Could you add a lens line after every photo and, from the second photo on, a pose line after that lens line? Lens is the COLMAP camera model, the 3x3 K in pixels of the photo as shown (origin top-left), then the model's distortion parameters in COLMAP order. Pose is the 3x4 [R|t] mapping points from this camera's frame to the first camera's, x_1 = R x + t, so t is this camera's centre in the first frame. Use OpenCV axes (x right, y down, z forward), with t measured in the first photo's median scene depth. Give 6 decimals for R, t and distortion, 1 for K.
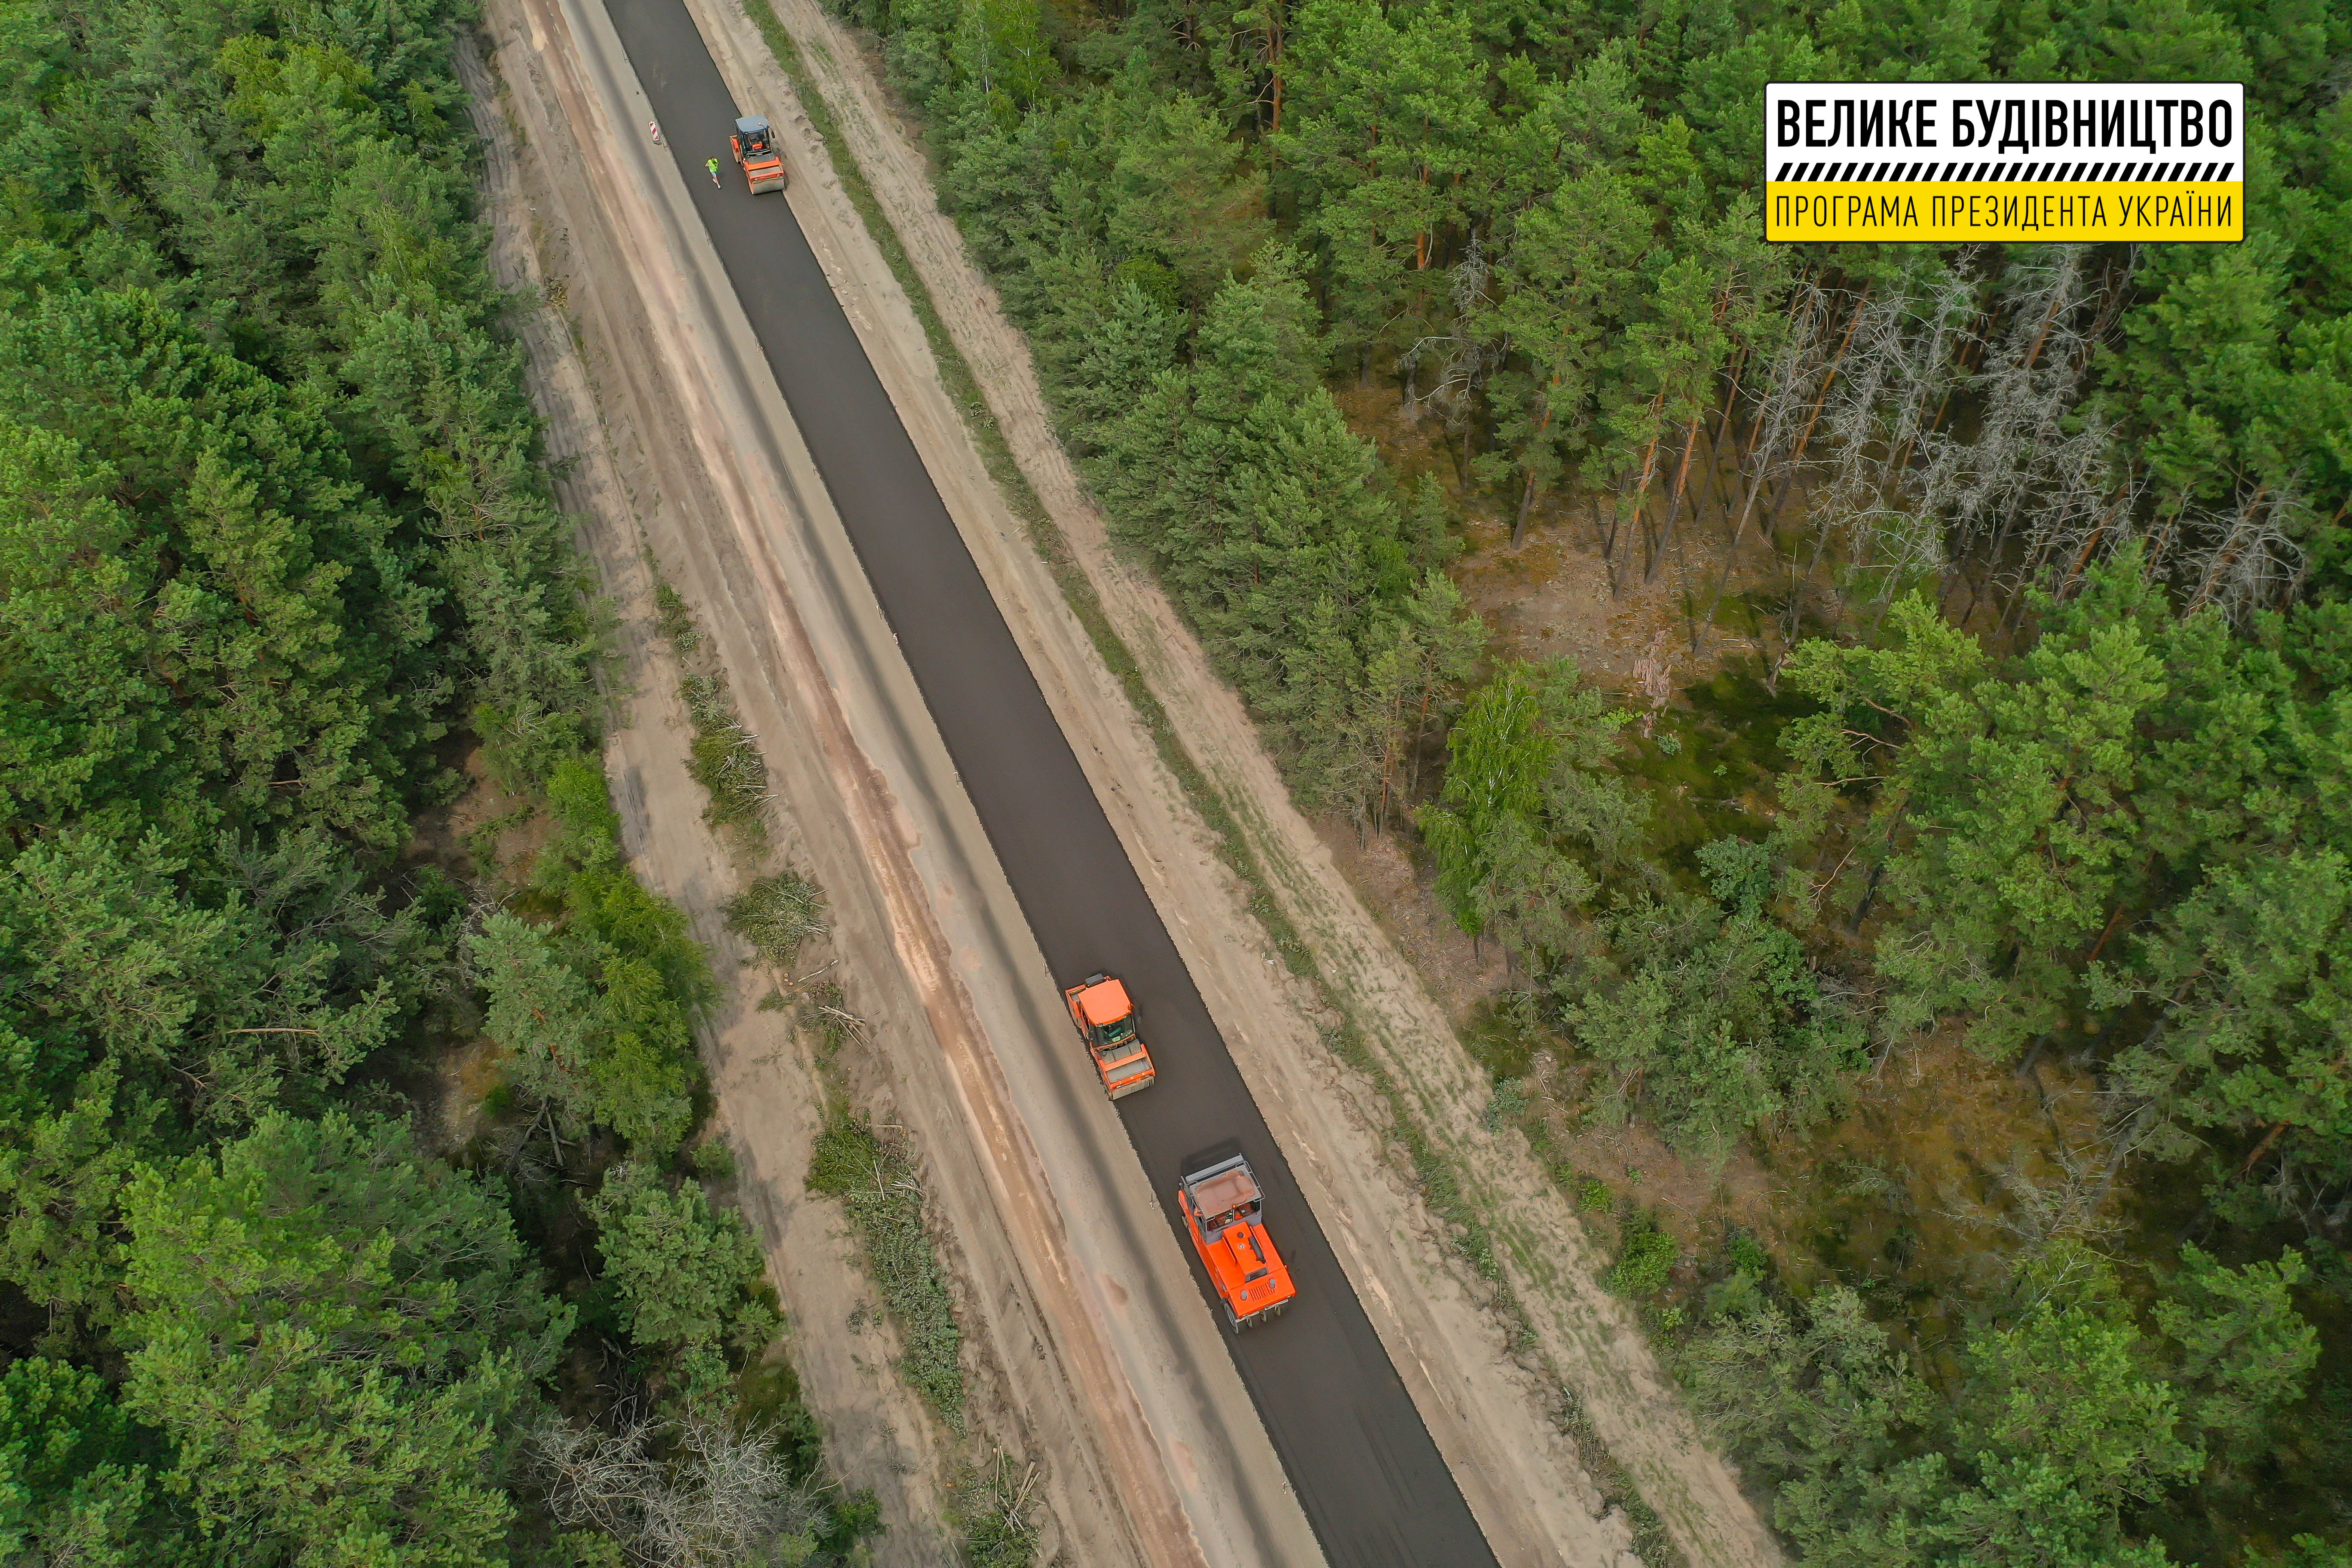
lens RADIAL K [[1844.0, 0, 1186.4], [0, 1844.0, 780.8], [0, 0, 1]] dist [0.000557, -0.000920]
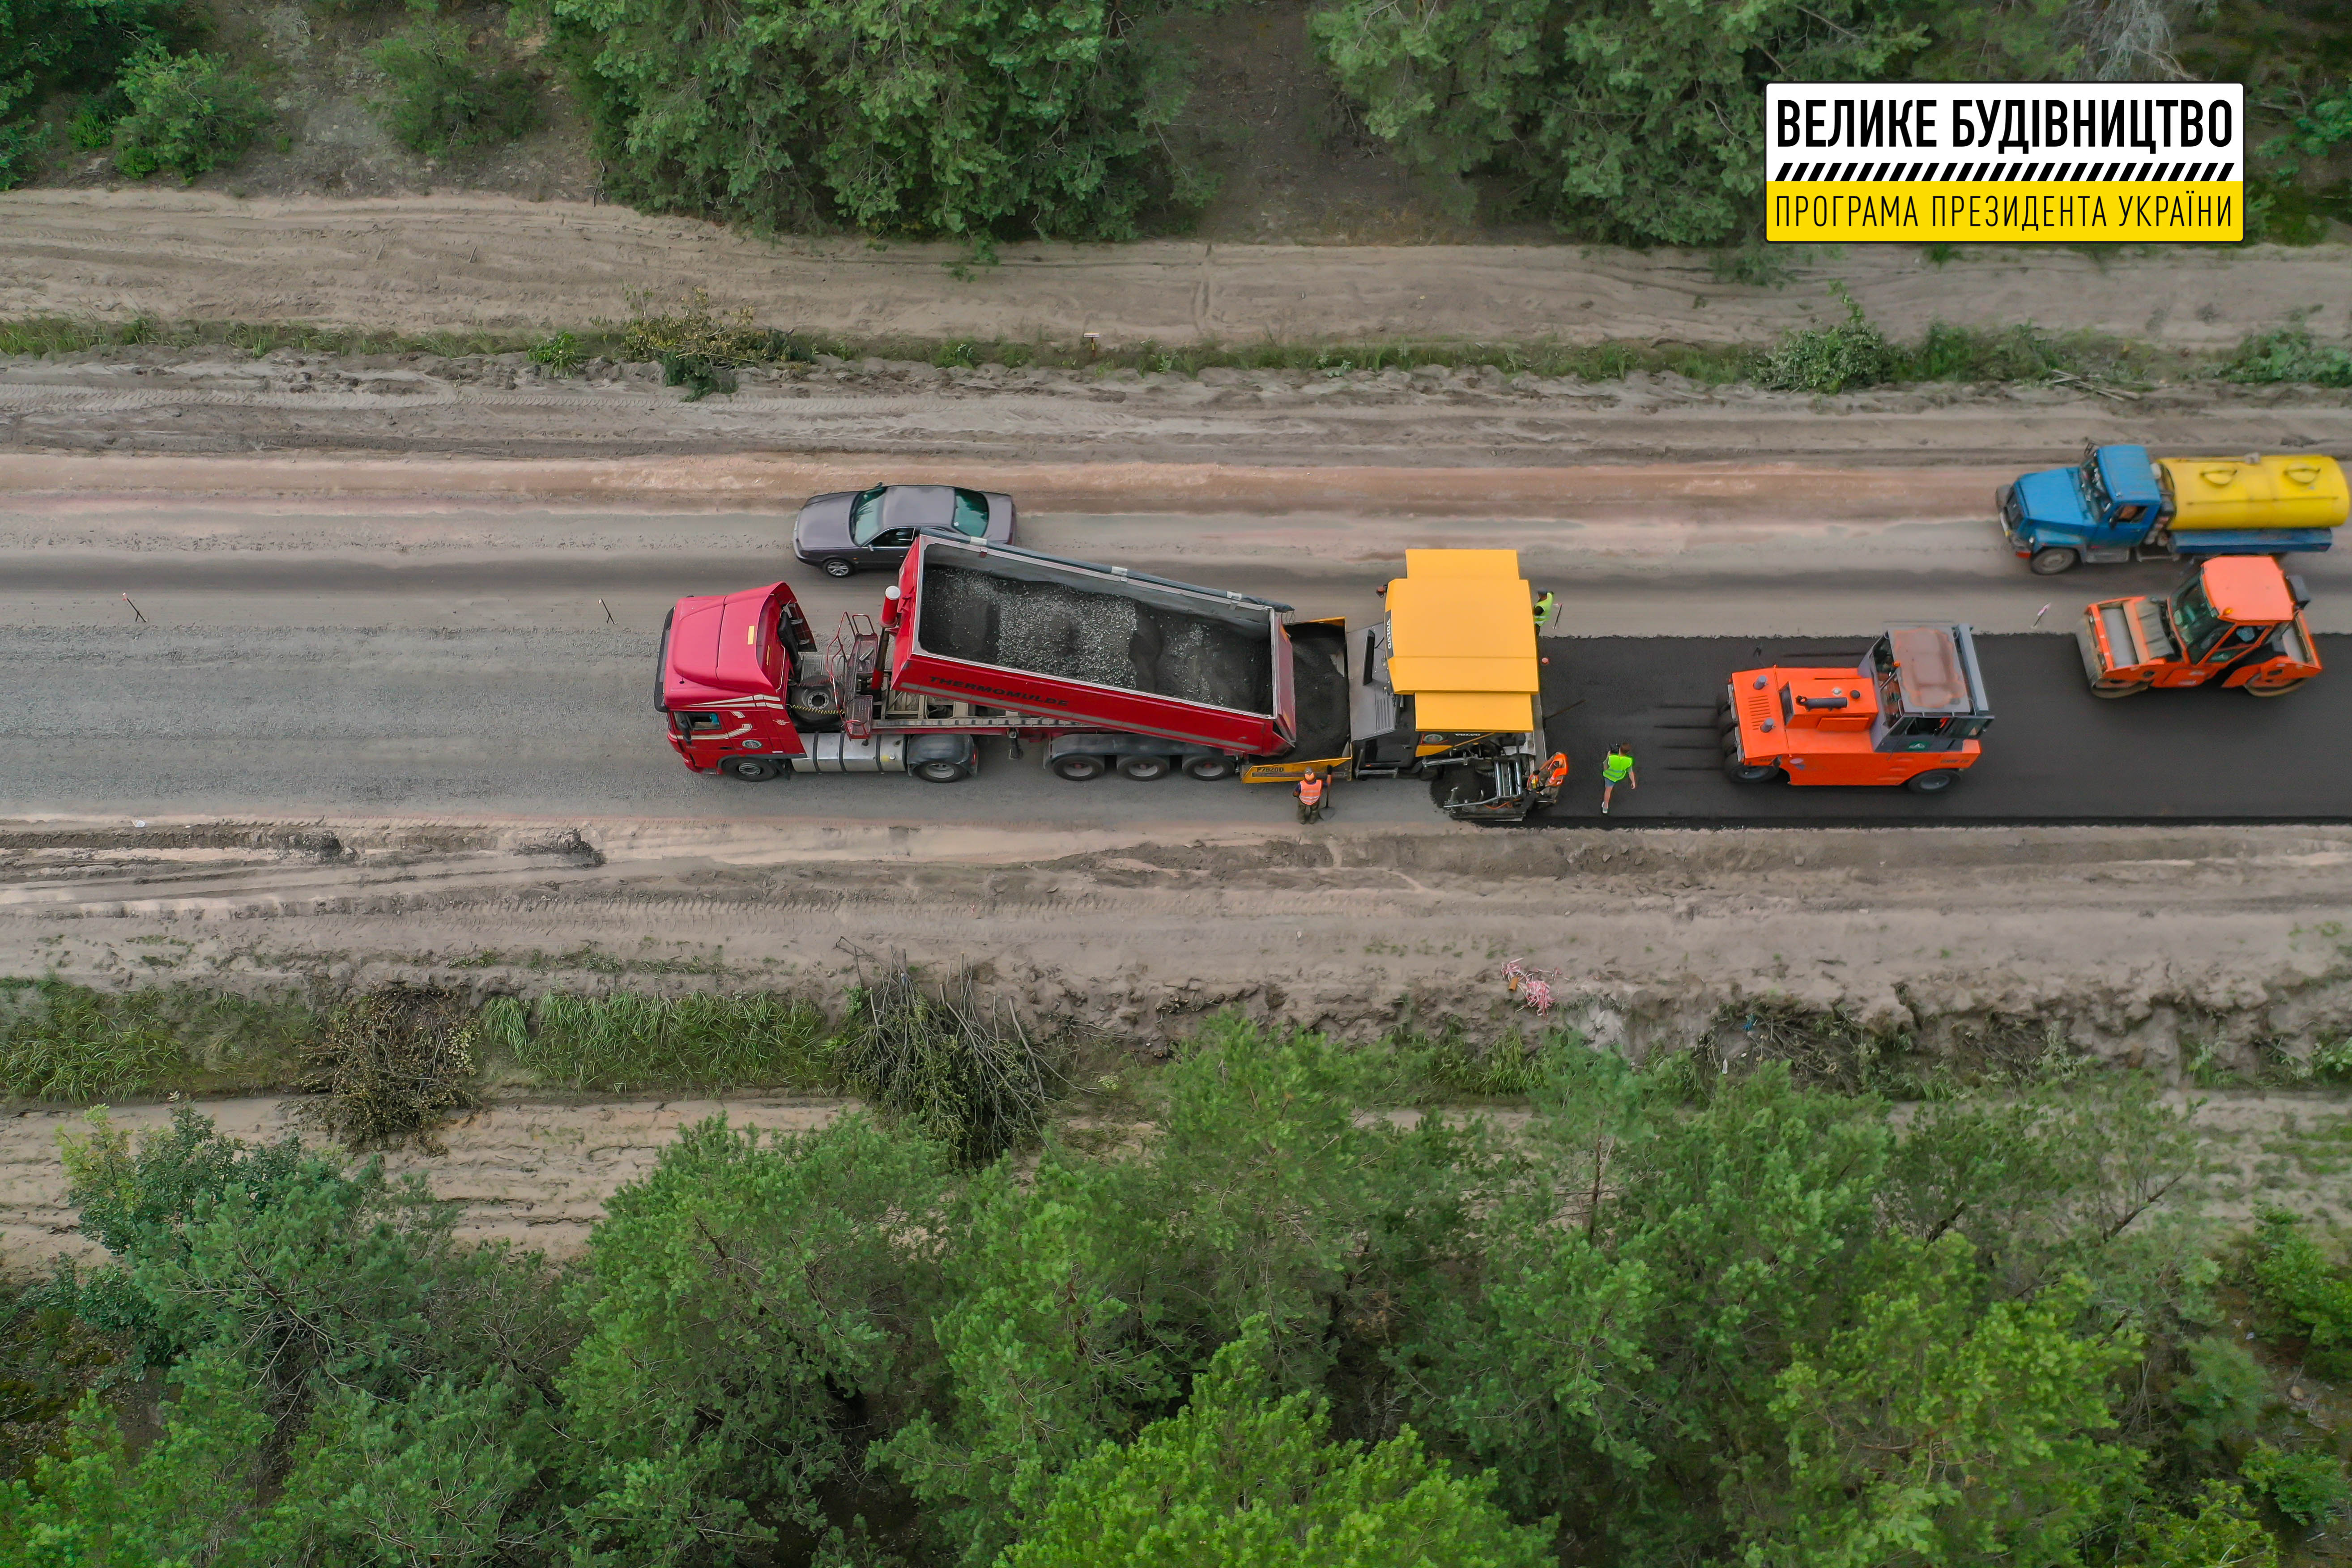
lens RADIAL K [[1942.1, 0, 1168.4], [0, 1942.1, 788.7], [0, 0, 1]] dist [0.006244, 0.003877]
pose [[-0.396909, 0.806264, -0.438637, 0.463618], [-0.697160, 0.046025, 0.715437, 0.065266], [0.597019, 0.589763, 0.543827, 0.341682]]
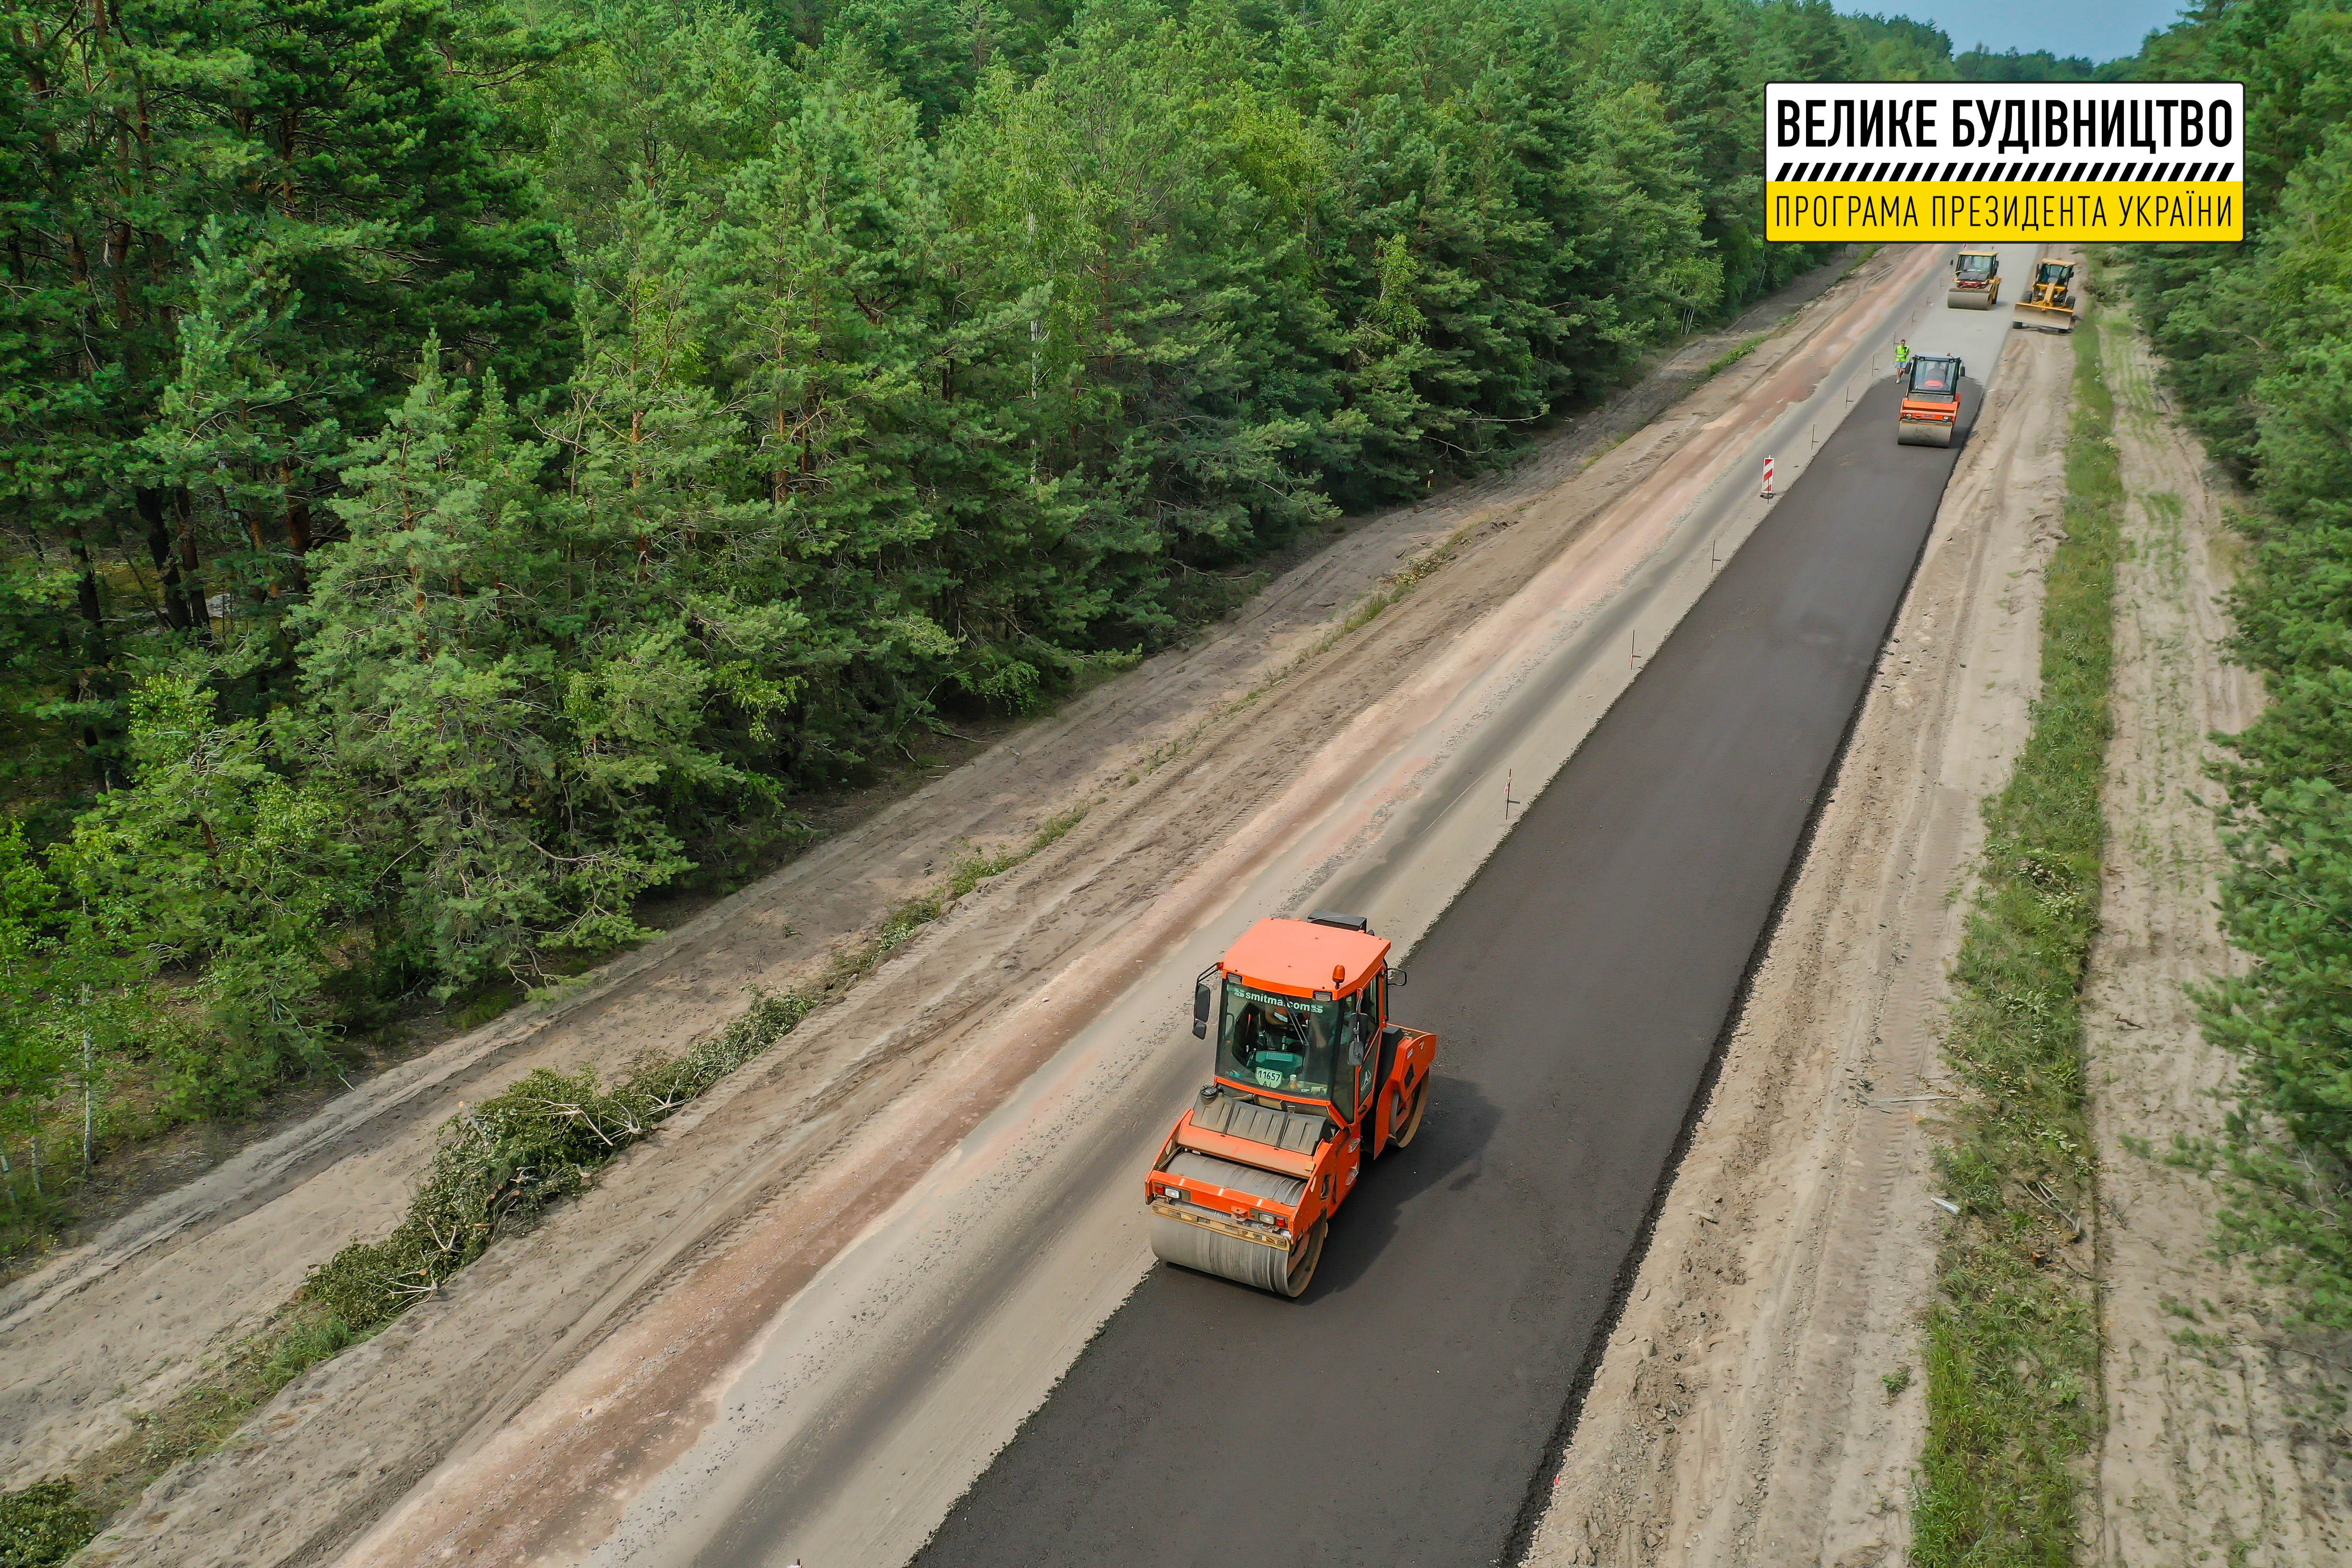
lens RADIAL K [[1879.3, 0, 1173.9], [0, 1879.3, 760.0], [0, 0, 1]] dist [0.005269, 0.000428]
pose [[0.665869, 0.242064, -0.705708, 0.024711], [-0.565719, 0.780494, -0.266066, -0.043752], [0.486396, 0.576398, 0.656646, 0.892727]]
